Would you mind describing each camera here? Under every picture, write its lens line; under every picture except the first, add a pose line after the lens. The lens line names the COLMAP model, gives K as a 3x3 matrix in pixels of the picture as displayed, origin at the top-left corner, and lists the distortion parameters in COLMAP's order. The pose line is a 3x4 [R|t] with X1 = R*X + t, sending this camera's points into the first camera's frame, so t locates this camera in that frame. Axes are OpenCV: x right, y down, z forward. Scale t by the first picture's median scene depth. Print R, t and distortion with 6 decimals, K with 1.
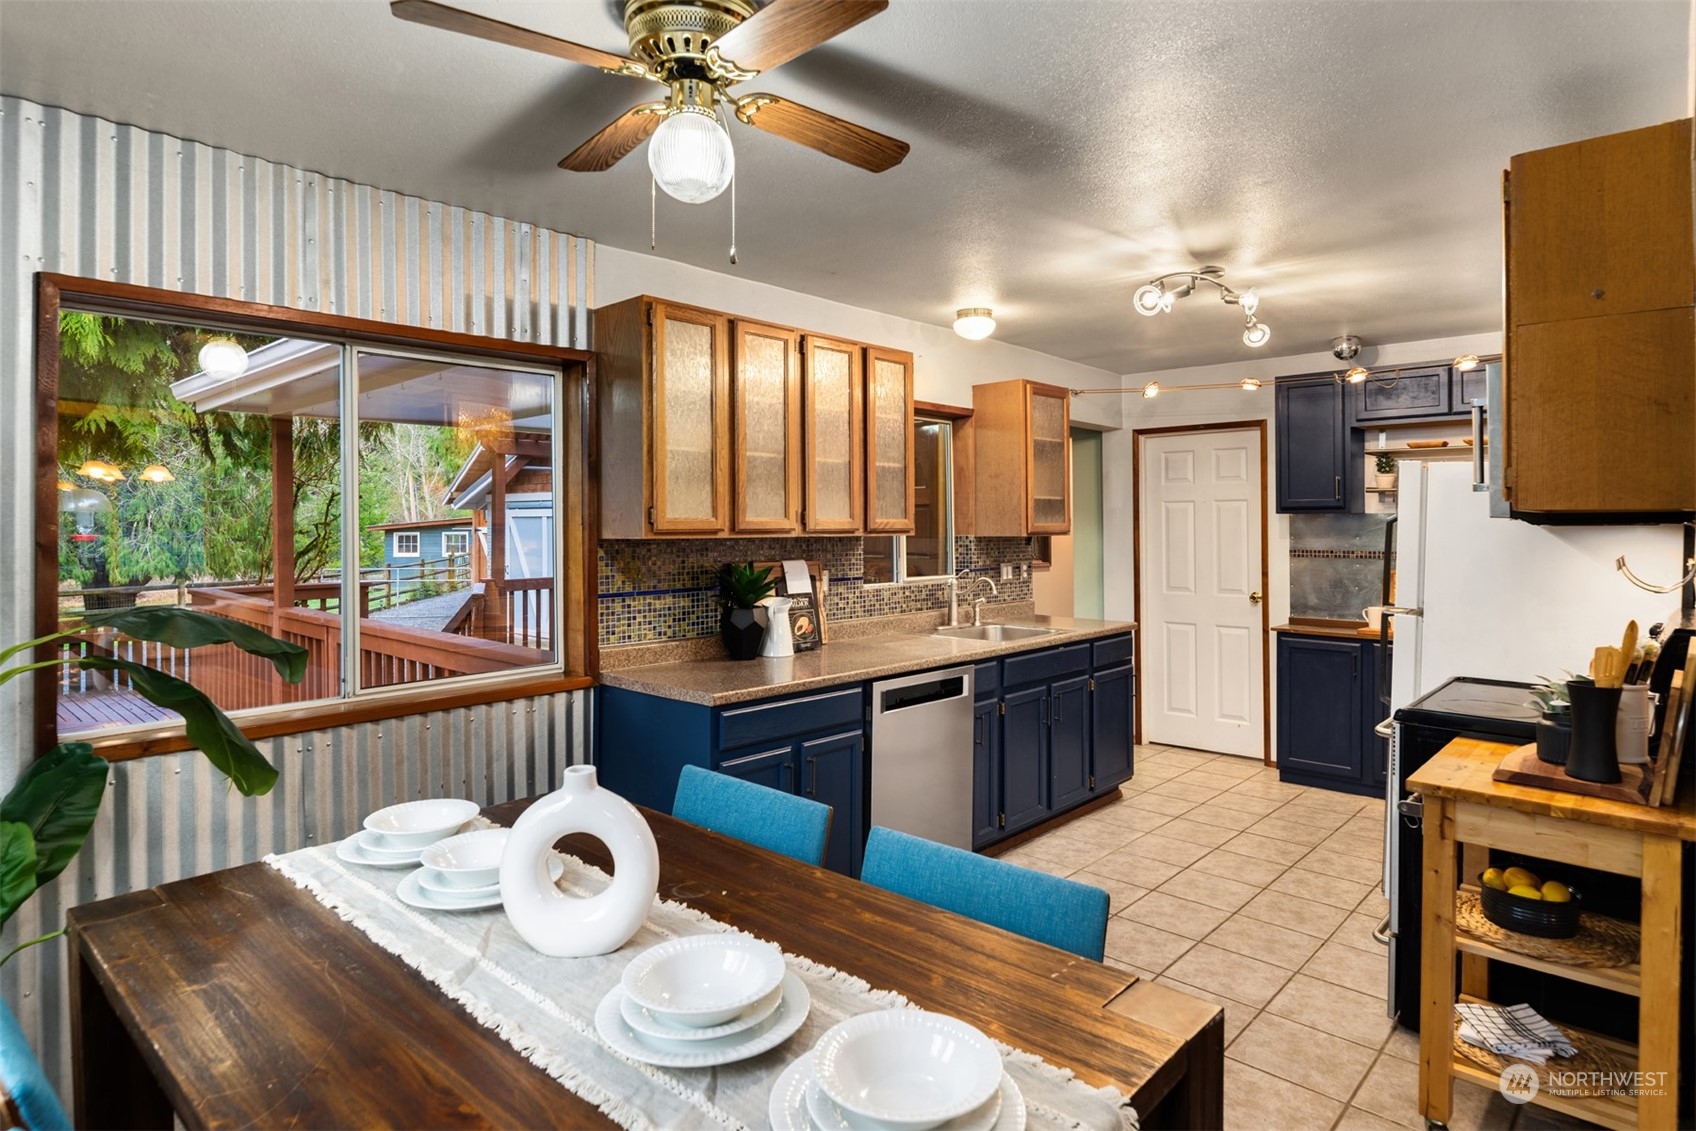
lens RADIAL K [[932.2, 0, 851.8], [0, 932.2, 542.0], [0, 0, 1]] dist [-0.001332, -0.001627]
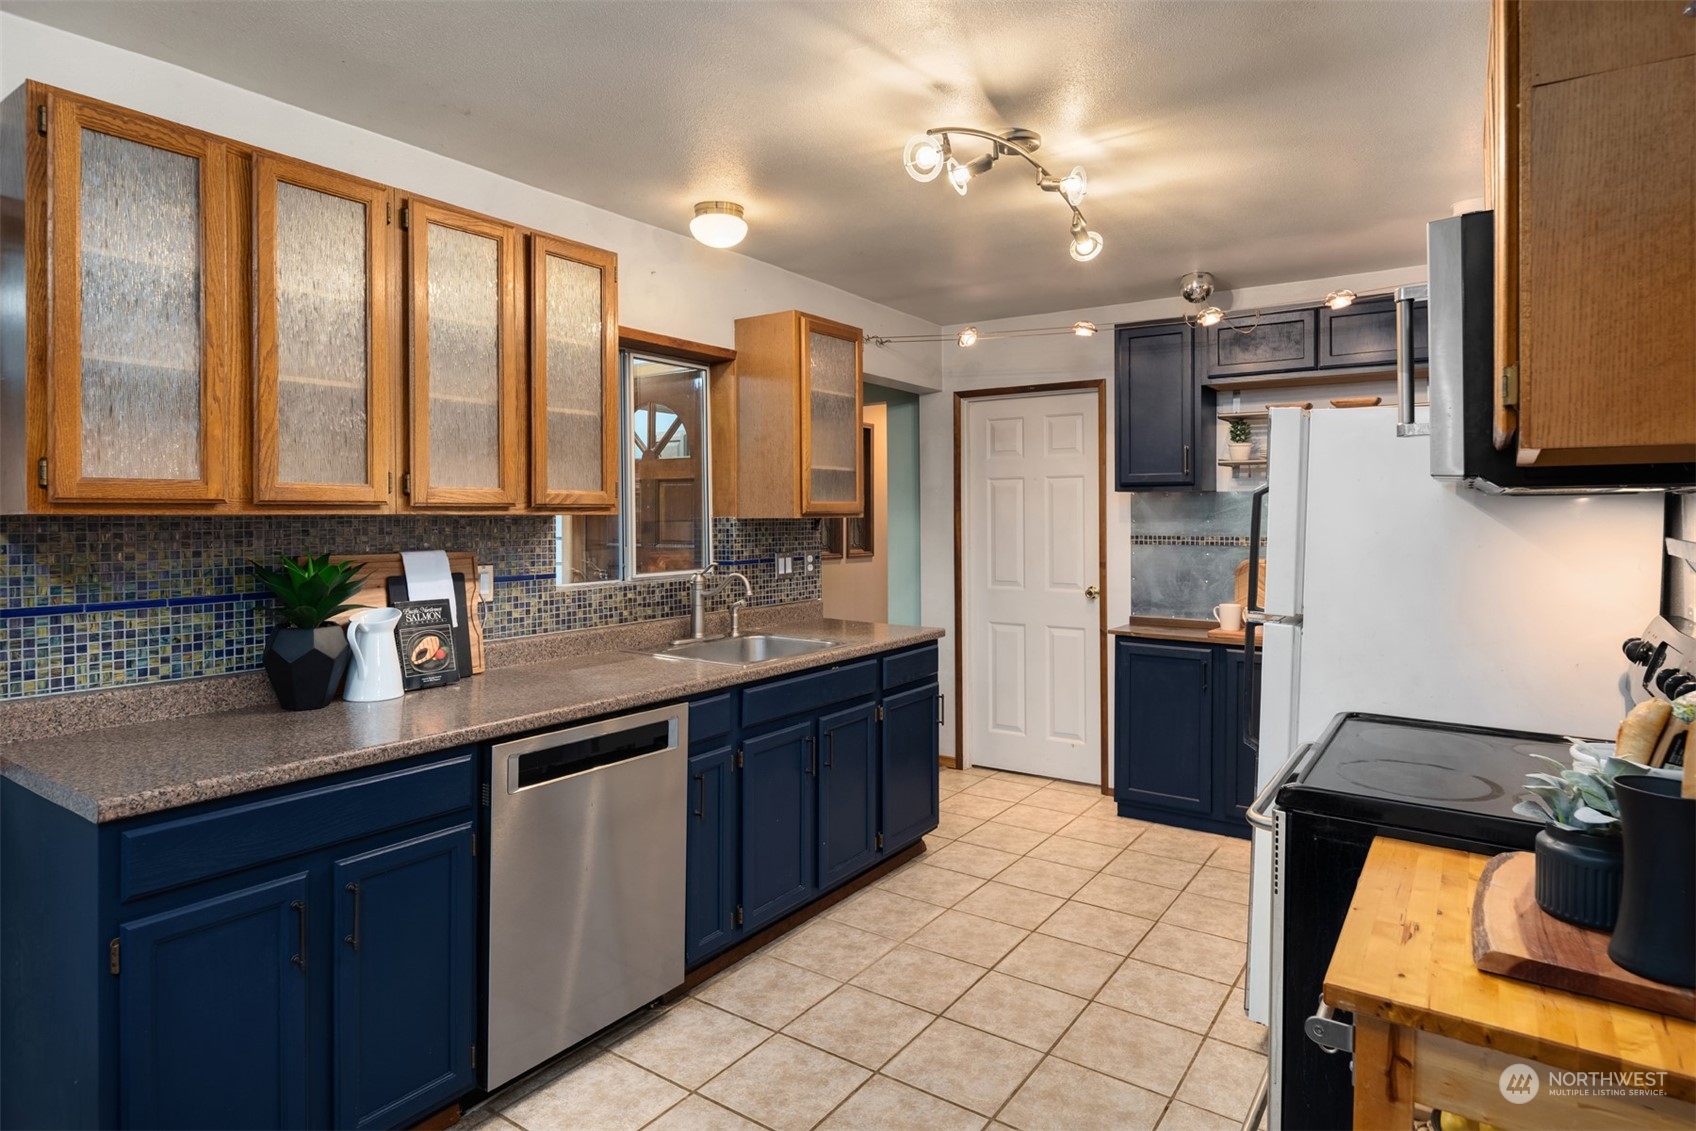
lens RADIAL K [[932.2, 0, 848.1], [0, 932.2, 549.8], [0, 0, 1]] dist [-0.001332, -0.001627]
pose [[0.990539, -0.004109, 0.137170, 0.140519], [0.001393, 0.999801, 0.019888, 0.005598], [-0.137224, -0.019509, 0.990348, 0.279685]]
